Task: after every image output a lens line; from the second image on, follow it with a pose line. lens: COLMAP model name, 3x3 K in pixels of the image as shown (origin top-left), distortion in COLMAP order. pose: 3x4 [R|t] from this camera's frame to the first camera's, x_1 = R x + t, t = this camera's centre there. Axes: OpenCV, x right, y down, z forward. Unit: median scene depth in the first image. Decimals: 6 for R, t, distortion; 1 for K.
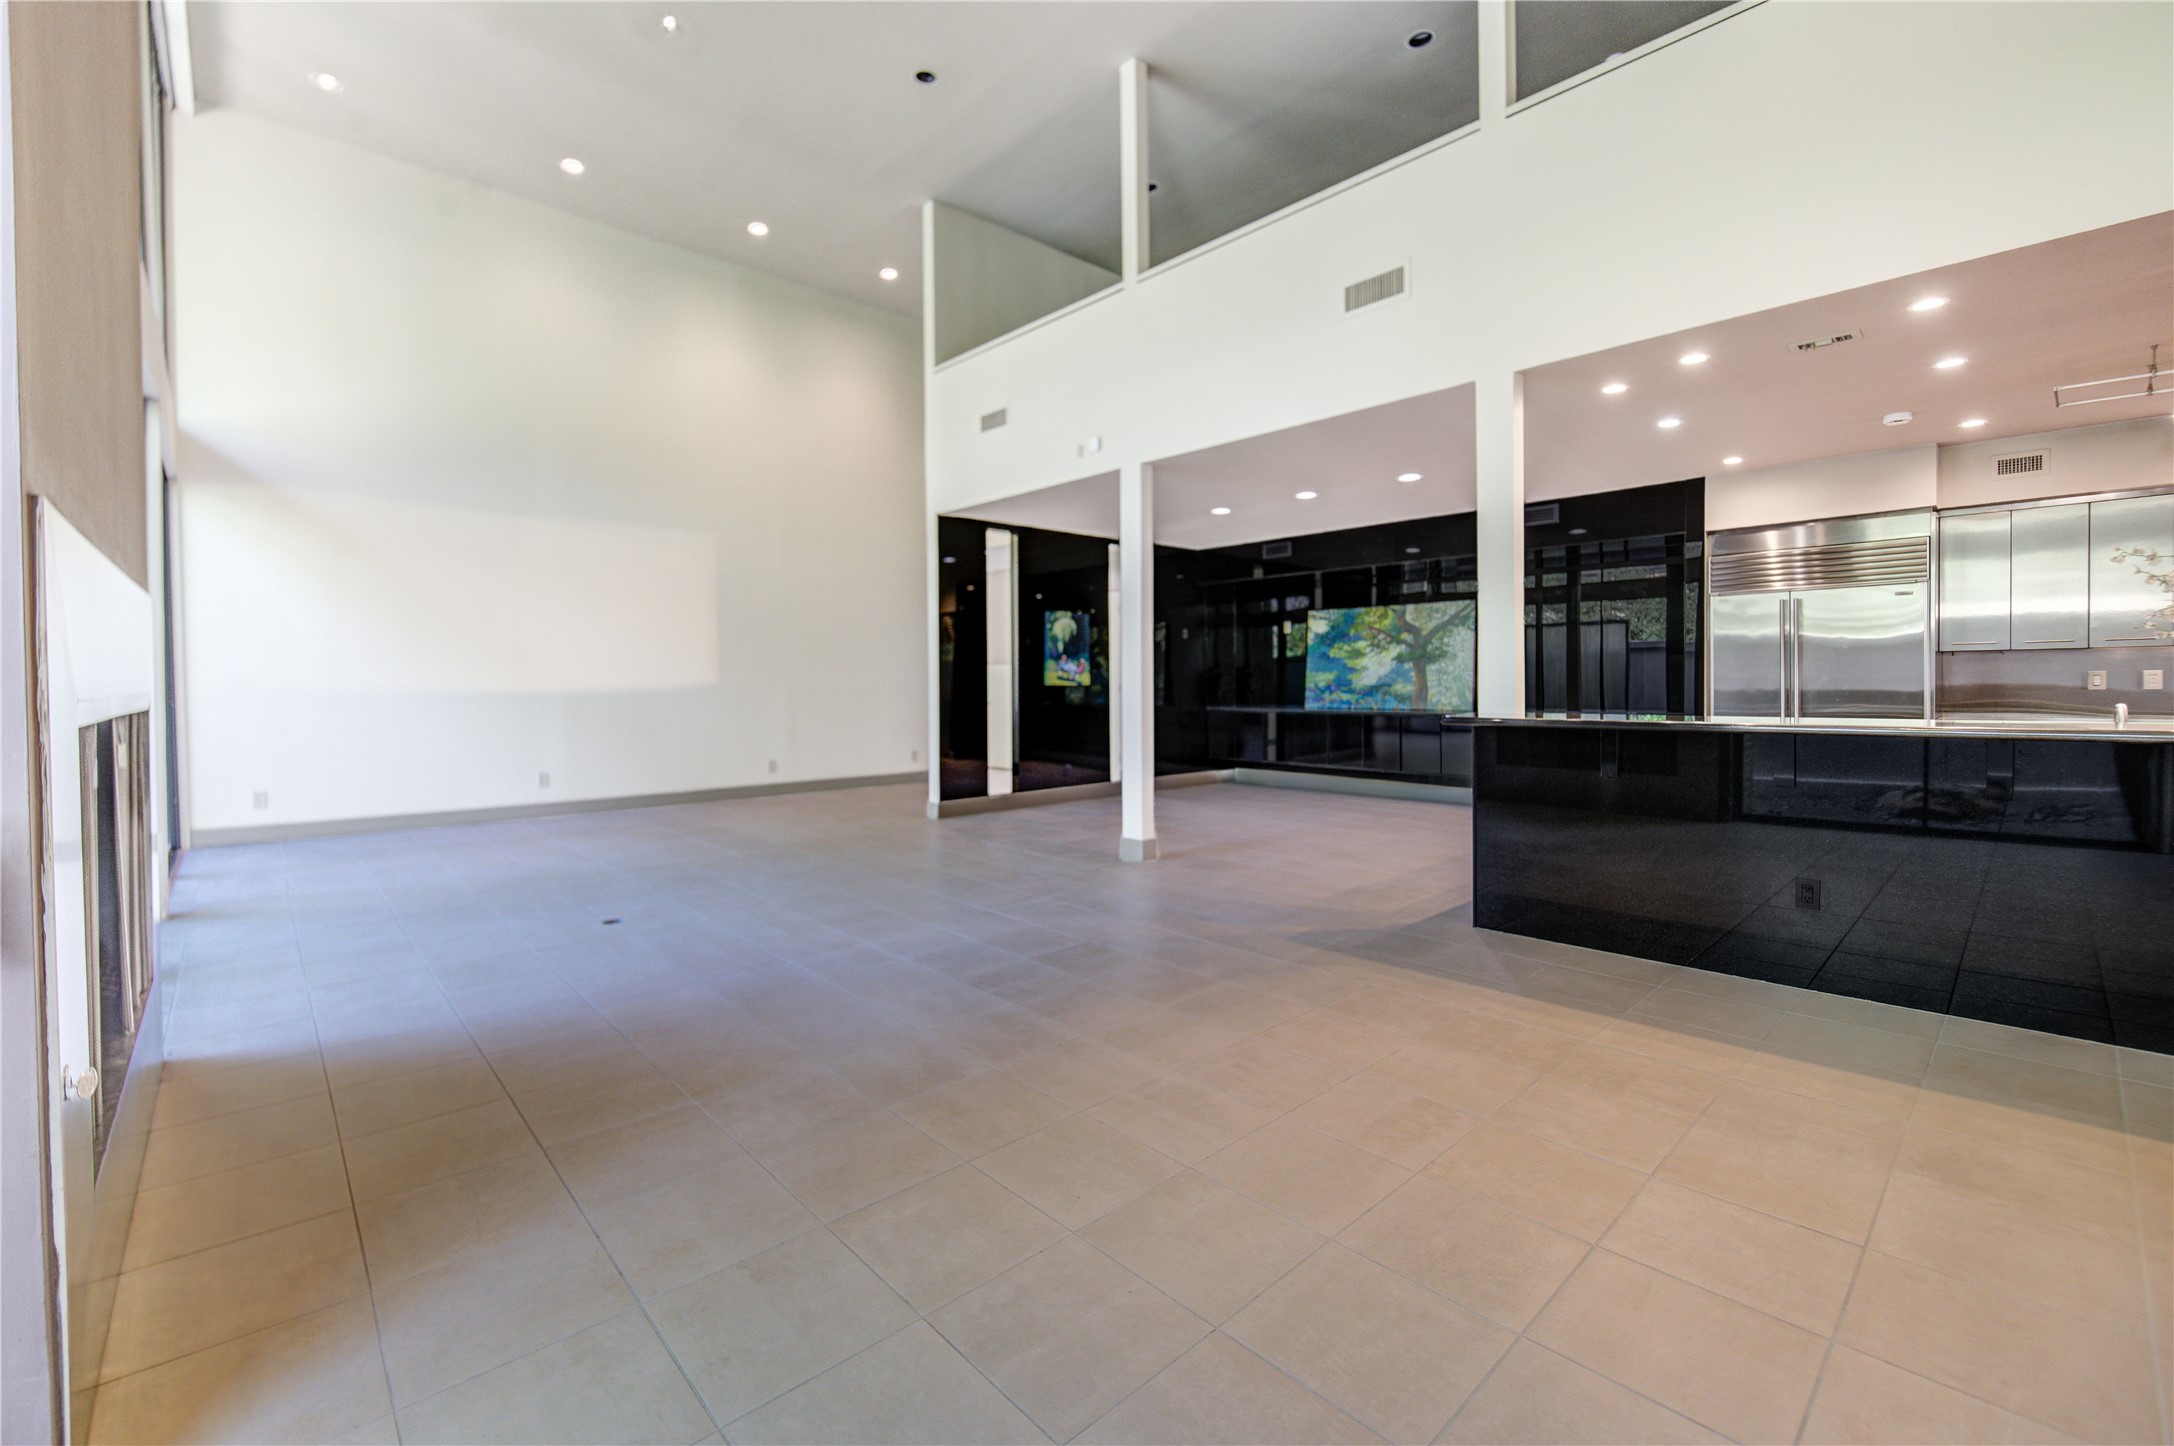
lens RADIAL K [[890.6, 0, 1037.5], [0, 890.6, 694.1], [0, 0, 1]] dist [-0.006500, -0.002562]
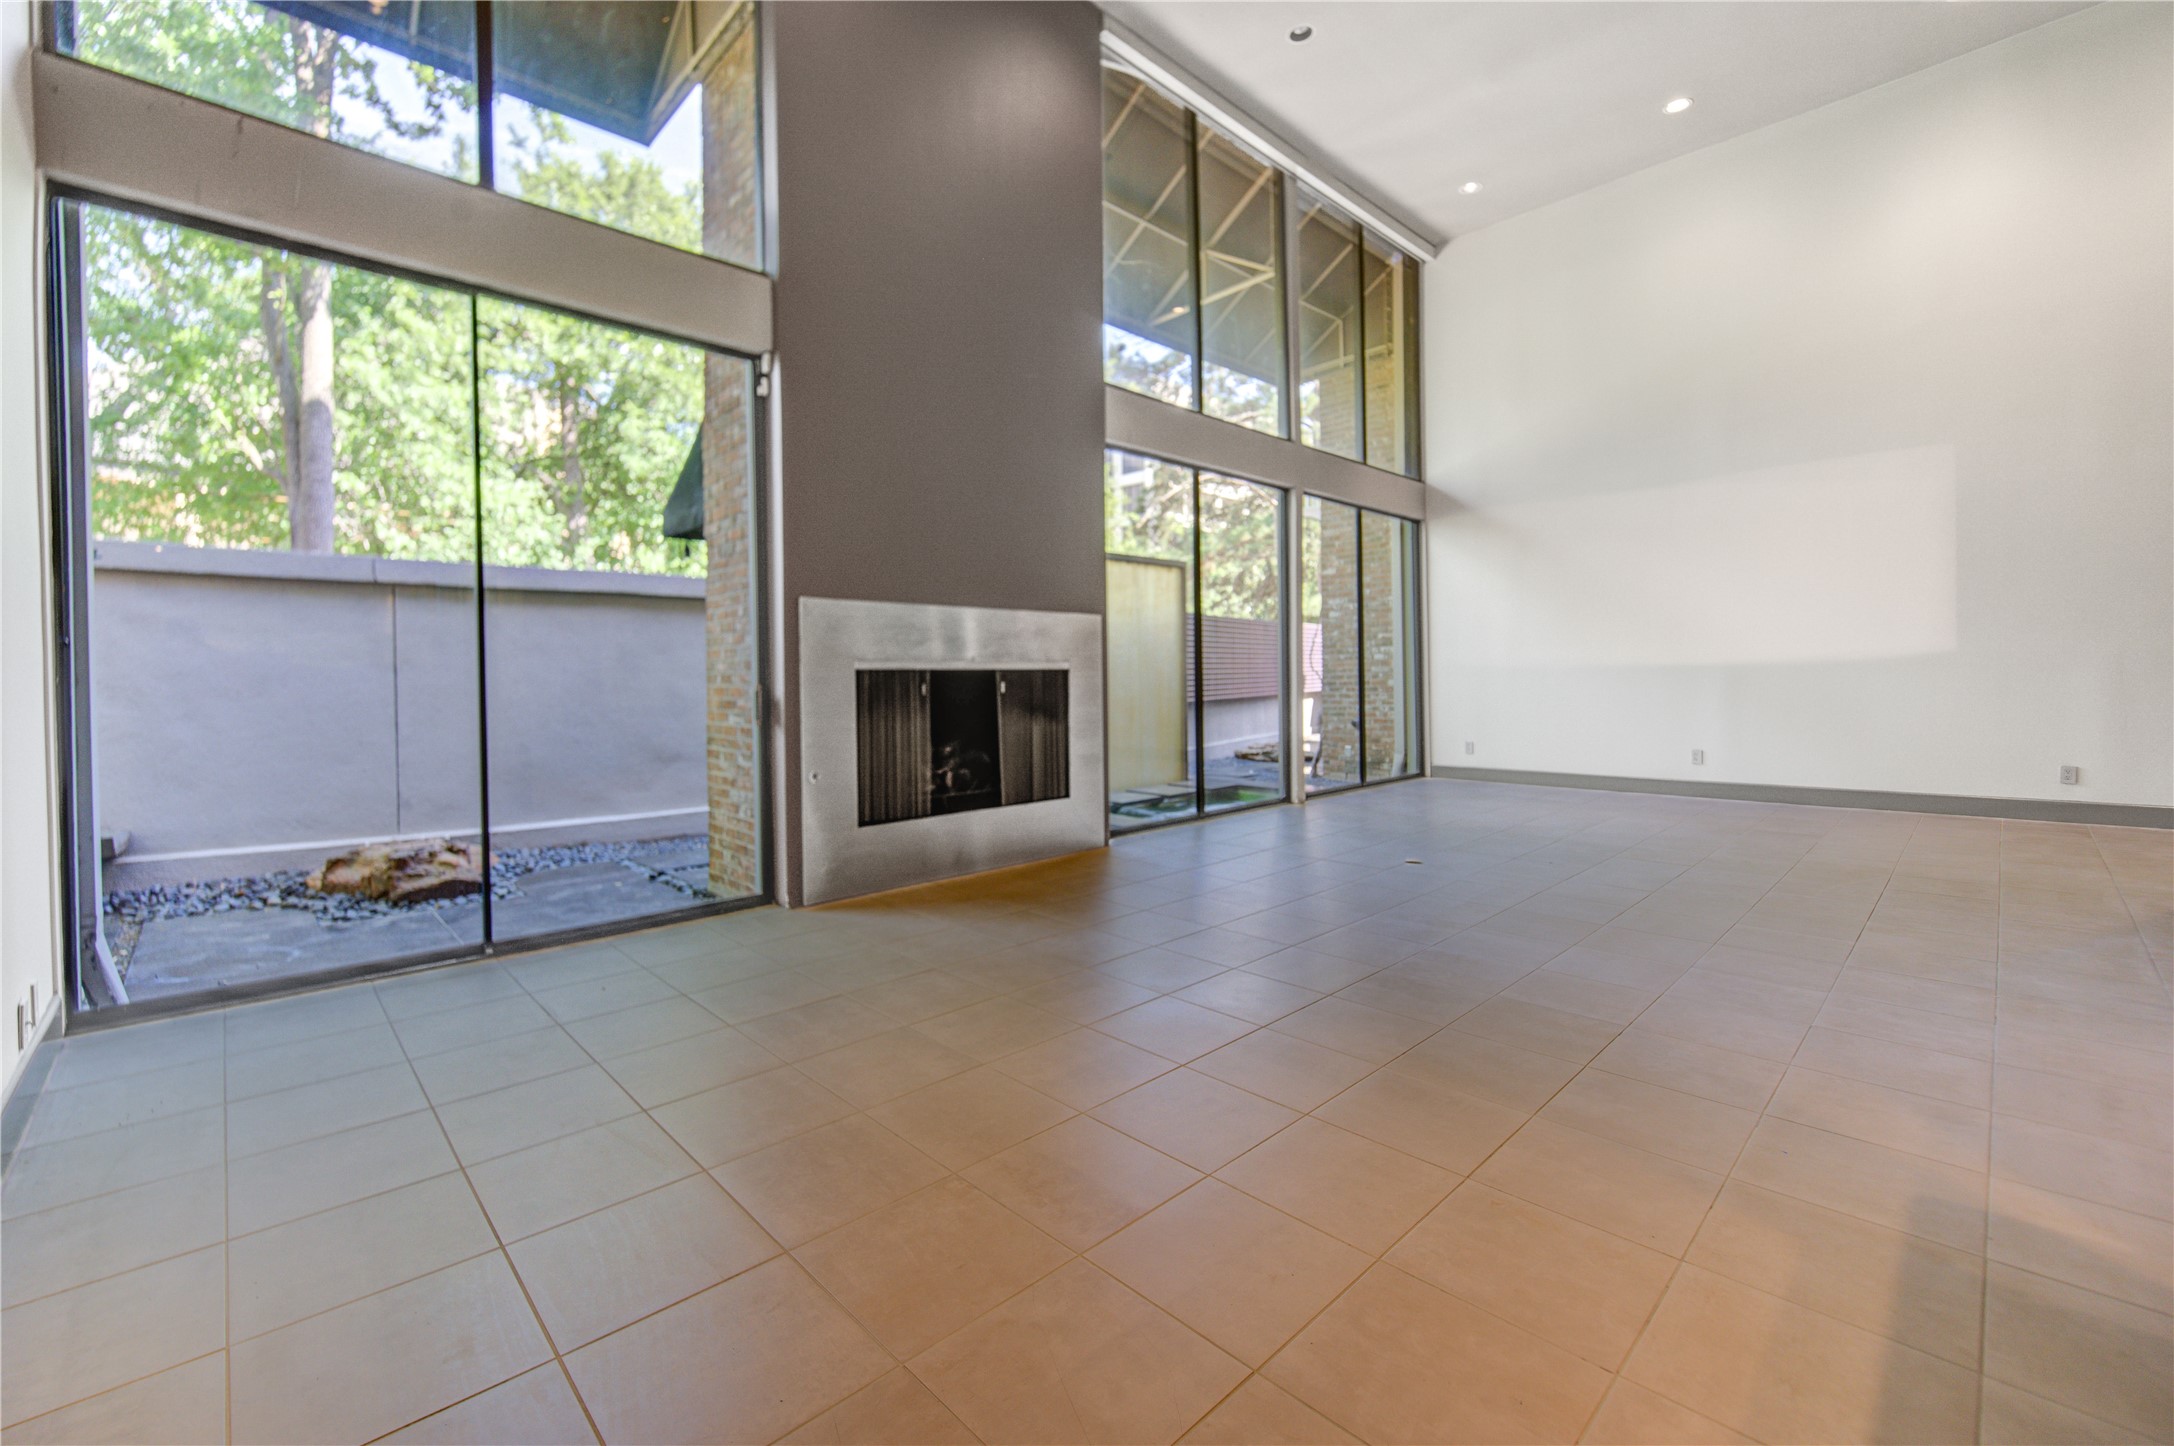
lens RADIAL K [[890.6, 0, 1069.3], [0, 890.6, 680.5], [0, 0, 1]] dist [-0.006500, -0.002562]
pose [[0.039821, 0.004173, -0.999198, 0.335991], [0.000219, 0.999991, 0.004185, 0.009977], [0.999207, -0.000385, 0.039820, 0.272890]]
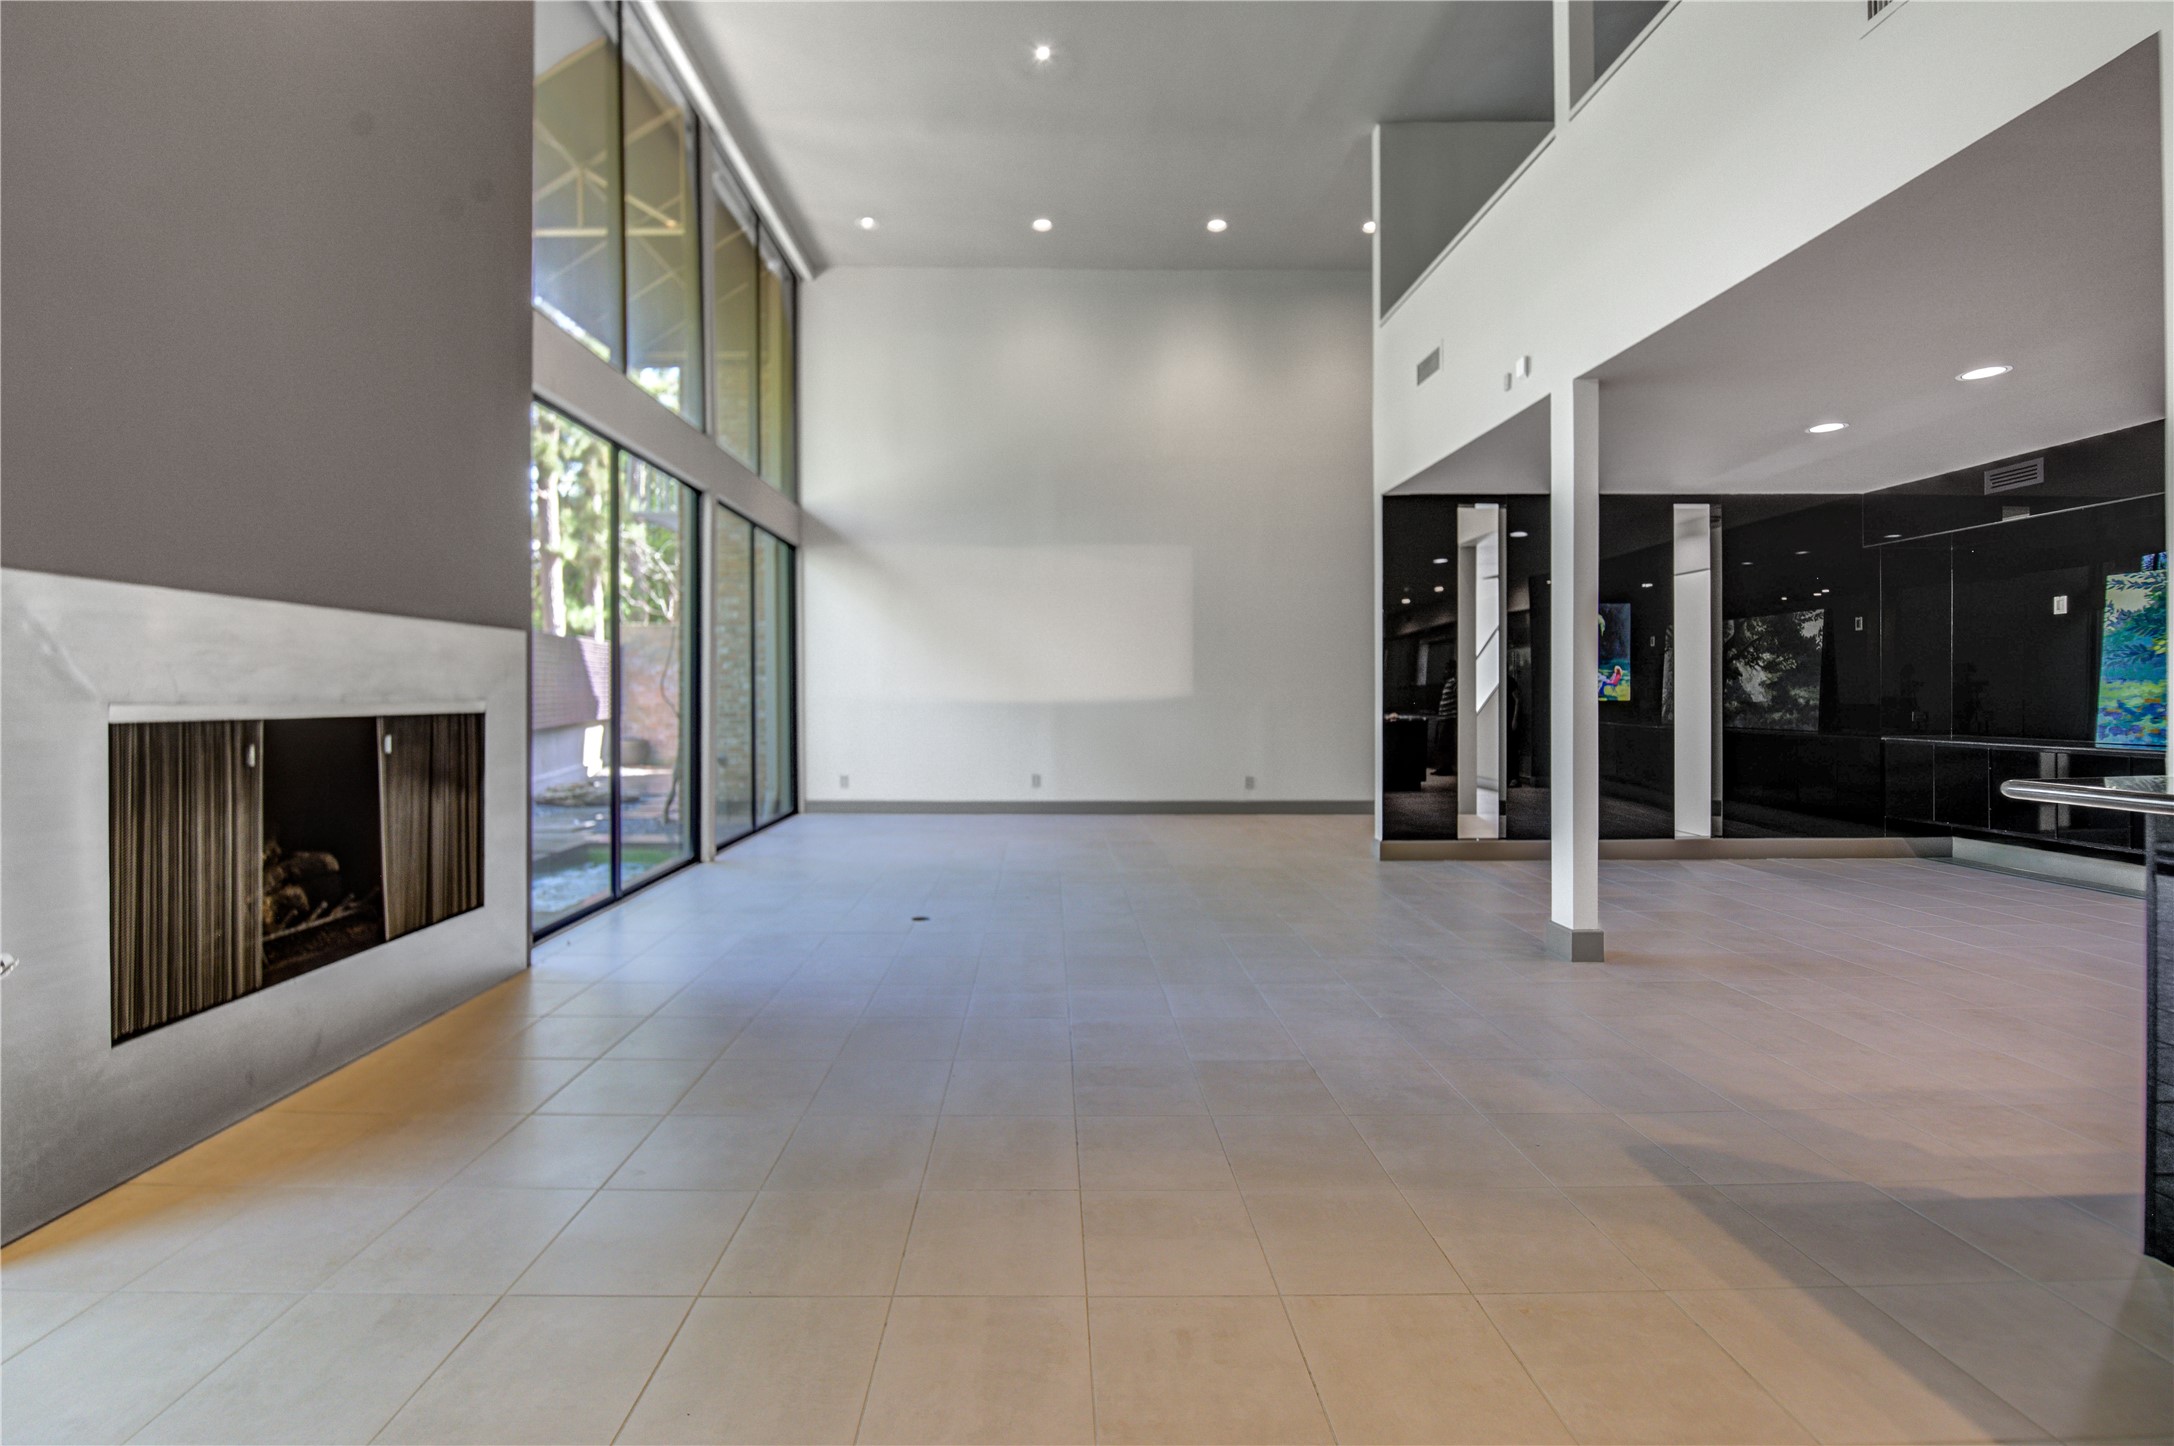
lens RADIAL K [[890.6, 0, 1061.7], [0, 890.6, 693.0], [0, 0, 1]] dist [-0.006500, -0.002562]
pose [[0.760794, 0.004195, -0.648980, 0.180648], [-0.013191, 0.999872, -0.009000, -0.004009], [0.648860, 0.015408, 0.760752, 0.156742]]
